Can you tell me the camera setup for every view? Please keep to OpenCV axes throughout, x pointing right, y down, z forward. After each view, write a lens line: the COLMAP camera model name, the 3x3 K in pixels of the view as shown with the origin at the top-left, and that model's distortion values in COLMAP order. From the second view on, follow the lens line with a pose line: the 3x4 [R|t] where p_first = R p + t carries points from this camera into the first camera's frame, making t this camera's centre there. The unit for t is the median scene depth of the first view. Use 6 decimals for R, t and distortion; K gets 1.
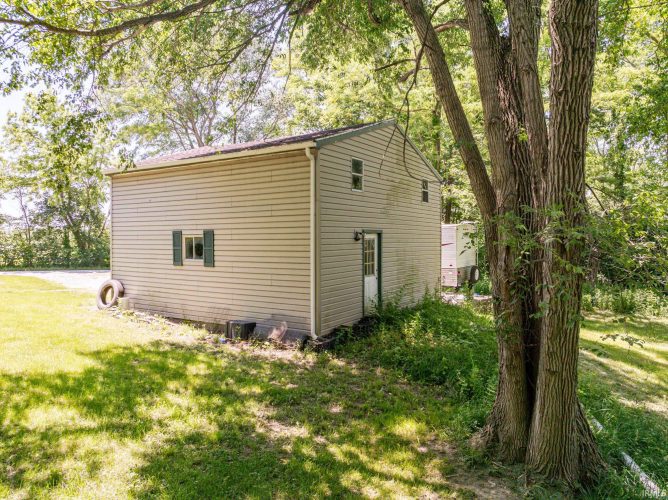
lens RADIAL K [[466.7, 0, 333.6], [0, 466.7, 249.3], [0, 0, 1]] dist [-0.031324, 0.016759]
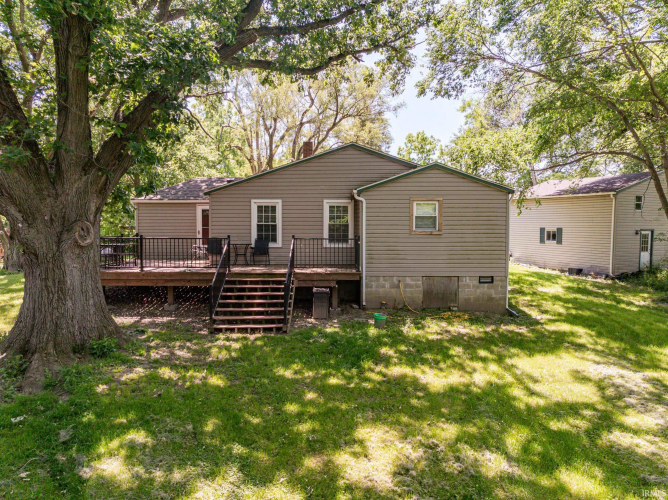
lens RADIAL K [[466.7, 0, 334.5], [0, 466.7, 248.2], [0, 0, 1]] dist [-0.031324, 0.016759]
pose [[0.828947, 0.041975, -0.557751, 0.082687], [-0.025666, 0.998984, 0.037035, 0.001800], [0.558739, -0.016384, 0.829182, -1.473809]]
